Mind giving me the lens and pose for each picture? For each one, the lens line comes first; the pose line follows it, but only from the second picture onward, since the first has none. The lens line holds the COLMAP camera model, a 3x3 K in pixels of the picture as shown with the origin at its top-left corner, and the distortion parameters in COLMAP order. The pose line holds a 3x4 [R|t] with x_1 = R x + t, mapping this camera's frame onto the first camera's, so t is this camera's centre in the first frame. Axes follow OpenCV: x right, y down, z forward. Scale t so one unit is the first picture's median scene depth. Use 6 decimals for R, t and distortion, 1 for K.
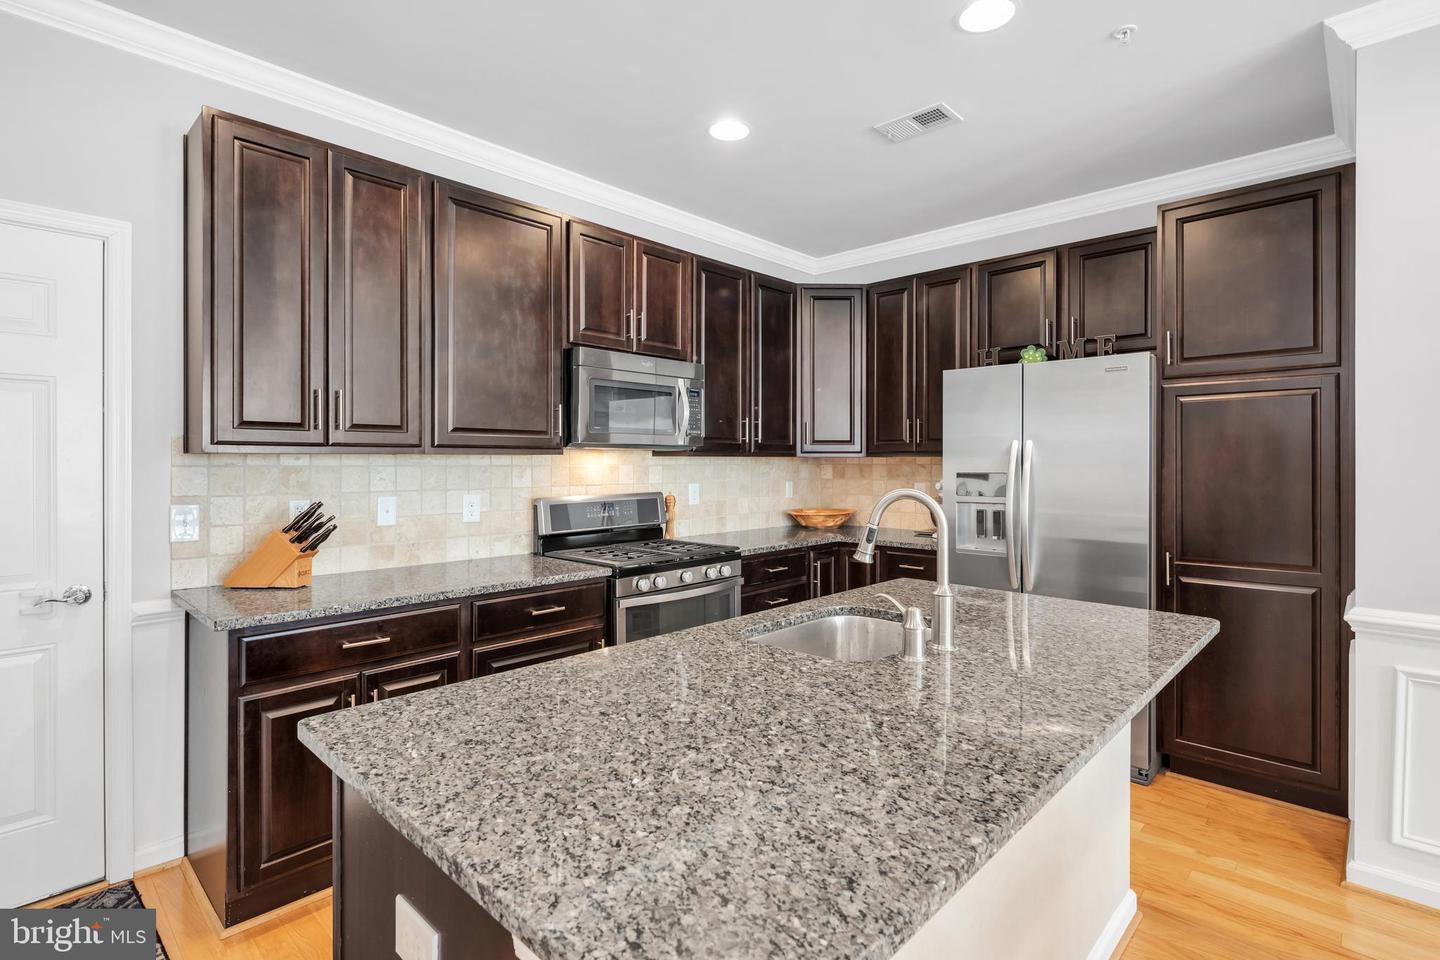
lens RADIAL K [[696.2, 0, 722.0], [0, 696.2, 461.2], [0, 0, 1]] dist [-0.000334, -0.001387]
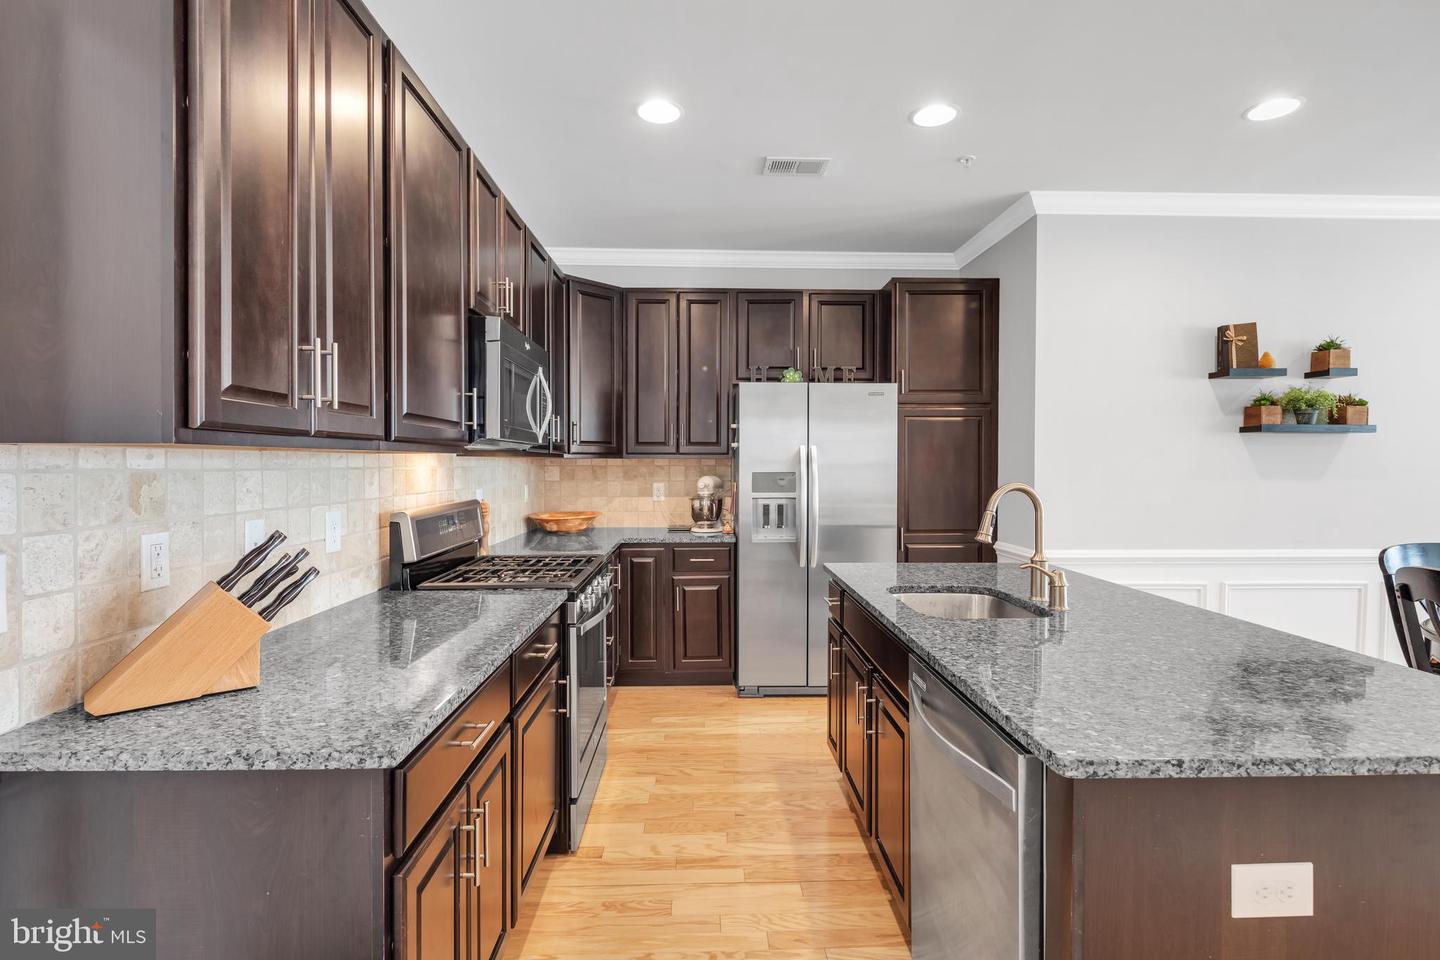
lens RADIAL K [[690.4, 0, 722.1], [0, 690.4, 473.1], [0, 0, 1]] dist [0.001732, 0.000205]
pose [[0.706674, -0.009801, 0.707472, -0.537756], [-0.000368, 0.999899, 0.014220, 0.001065], [-0.707539, -0.010309, 0.706599, 0.246289]]
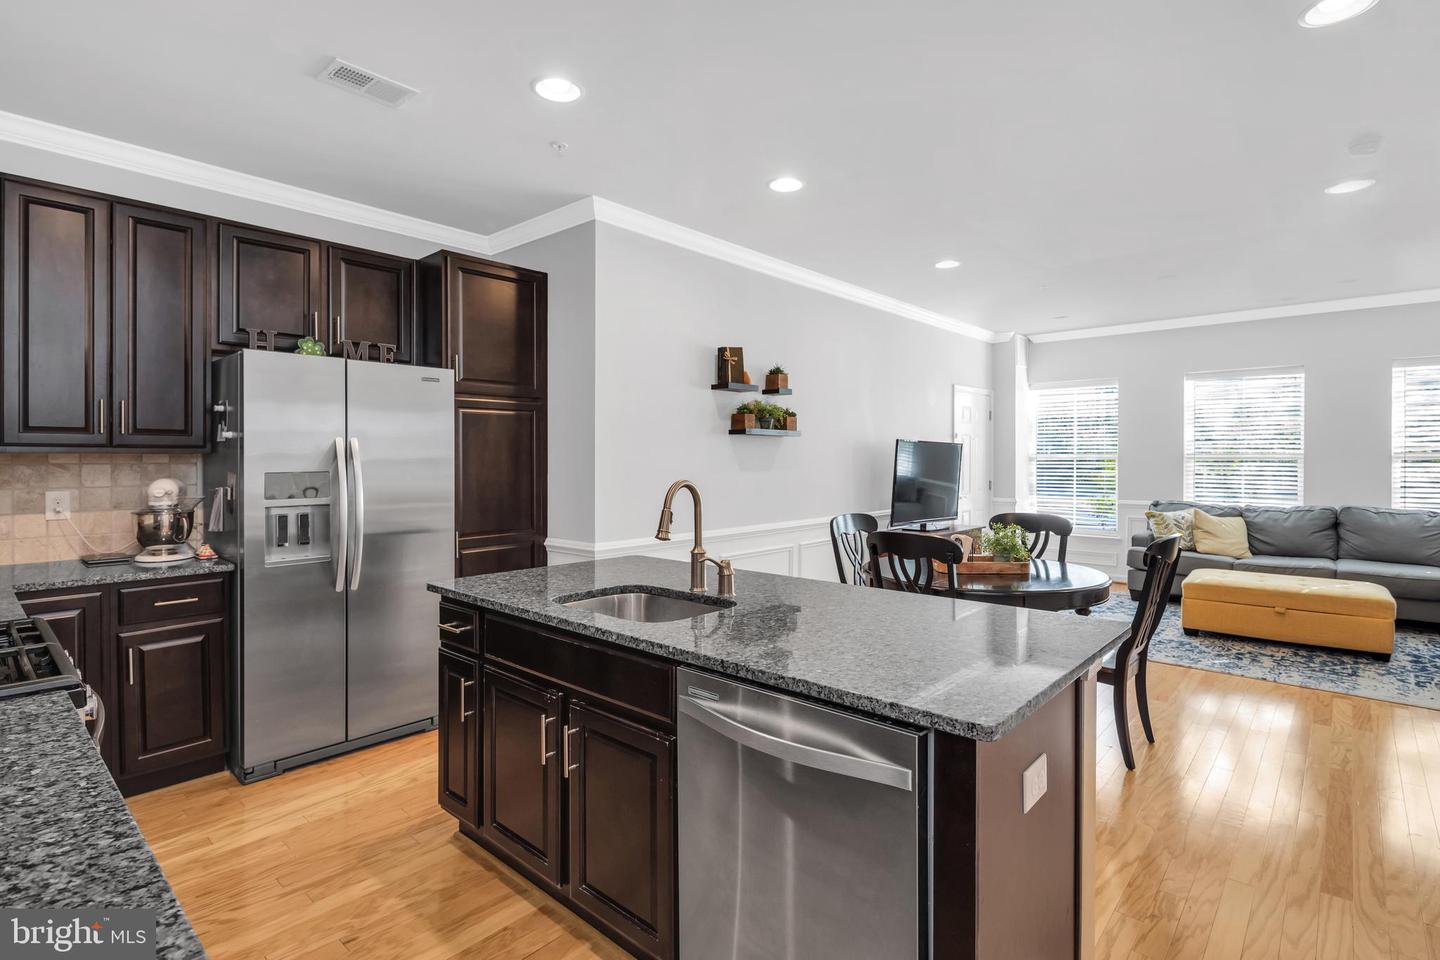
lens RADIAL K [[696.2, 0, 722.0], [0, 696.2, 461.2], [0, 0, 1]] dist [-0.000334, -0.001387]
pose [[-0.025258, -0.005574, 0.999665, -0.558355], [0.000819, 0.999984, 0.005596, -0.002241], [-0.999681, 0.000960, -0.025253, 0.497618]]
